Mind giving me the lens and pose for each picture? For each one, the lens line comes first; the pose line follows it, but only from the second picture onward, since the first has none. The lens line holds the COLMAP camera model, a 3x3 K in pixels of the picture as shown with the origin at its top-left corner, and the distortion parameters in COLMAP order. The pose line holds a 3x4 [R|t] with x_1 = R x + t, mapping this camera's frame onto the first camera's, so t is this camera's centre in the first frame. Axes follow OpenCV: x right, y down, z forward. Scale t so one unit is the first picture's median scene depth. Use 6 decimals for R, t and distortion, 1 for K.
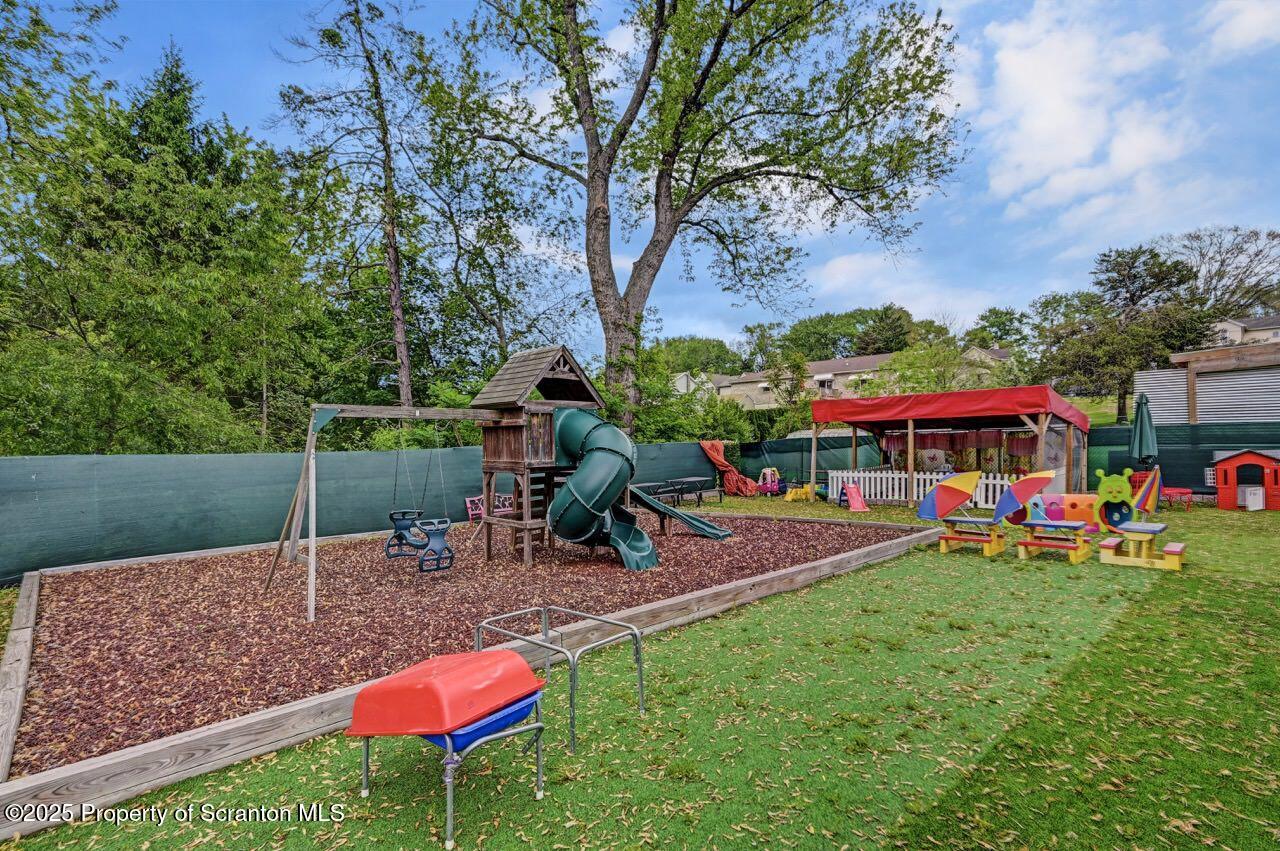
lens RADIAL K [[604.9, 0, 642.2], [0, 604.9, 451.4], [0, 0, 1]] dist [0.000666, -0.001460]
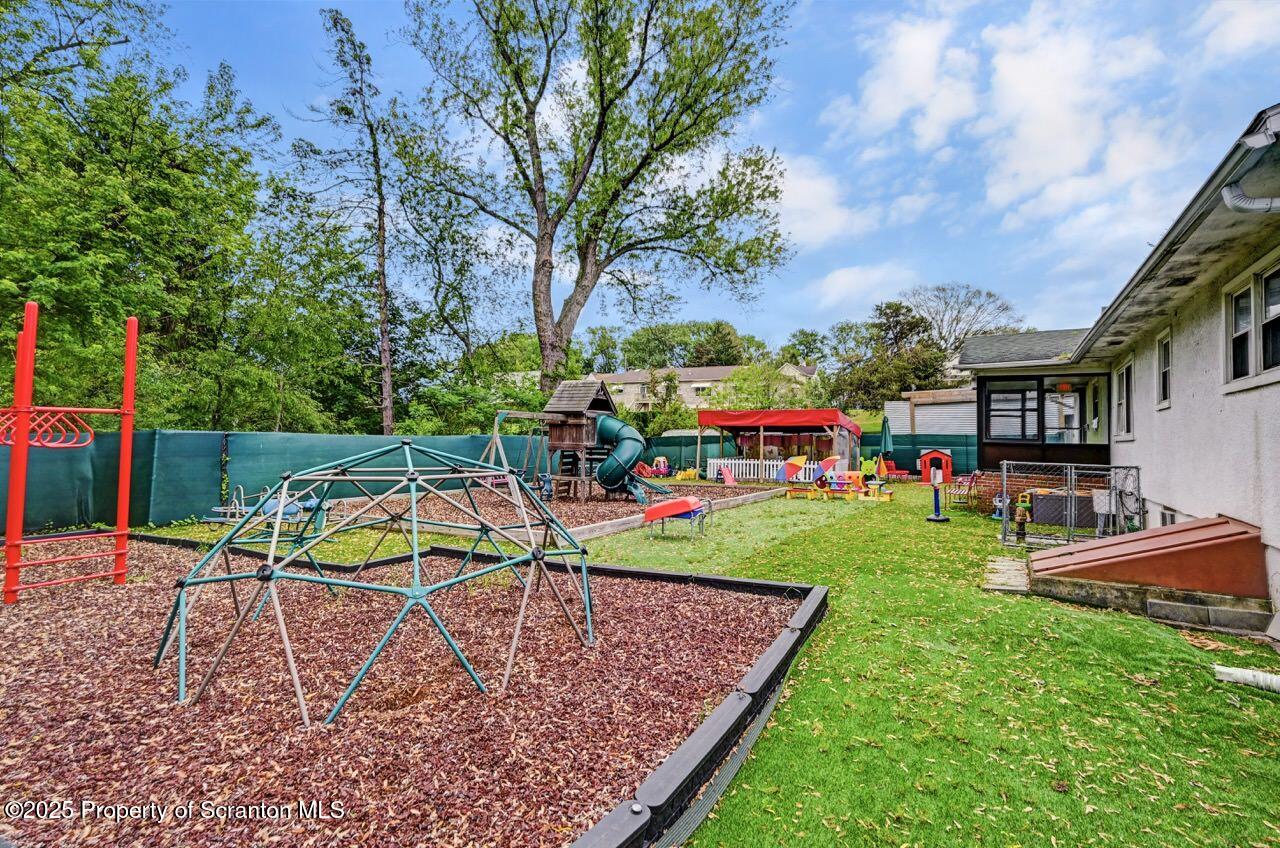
lens RADIAL K [[618.0, 0, 639.7], [0, 618.0, 401.9], [0, 0, 1]] dist [-0.000053, -0.000036]
pose [[0.962591, 0.043261, 0.267483, -0.220684], [-0.023327, 0.996738, -0.077258, 0.012549], [-0.269953, 0.068128, 0.960460, -0.345641]]
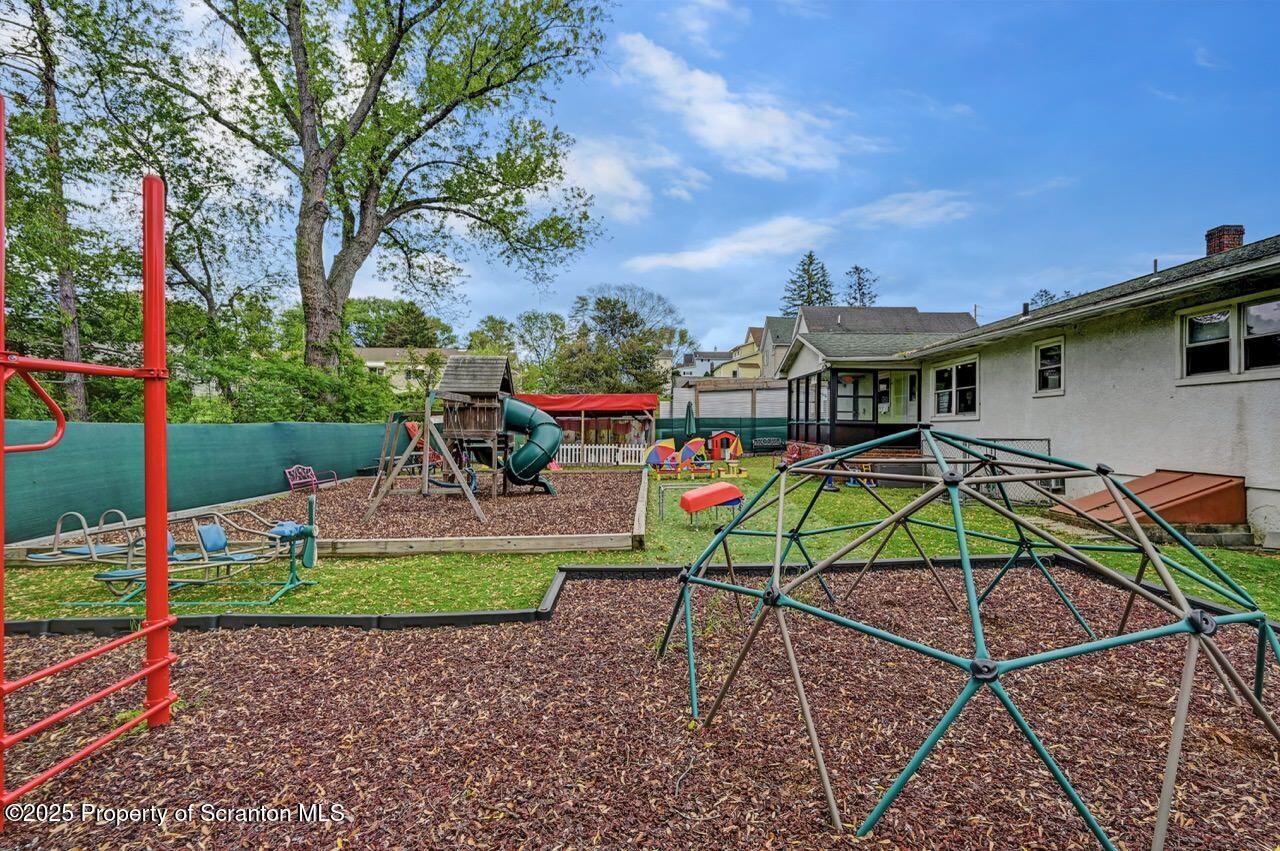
lens RADIAL K [[606.3, 0, 640.0], [0, 606.3, 425.5], [0, 0, 1]] dist [0.000206, -0.000148]
pose [[0.691189, 0.015420, 0.722510, -0.439124], [0.000566, 0.999760, -0.021879, 0.015553], [-0.722674, 0.015532, 0.691014, -0.141503]]
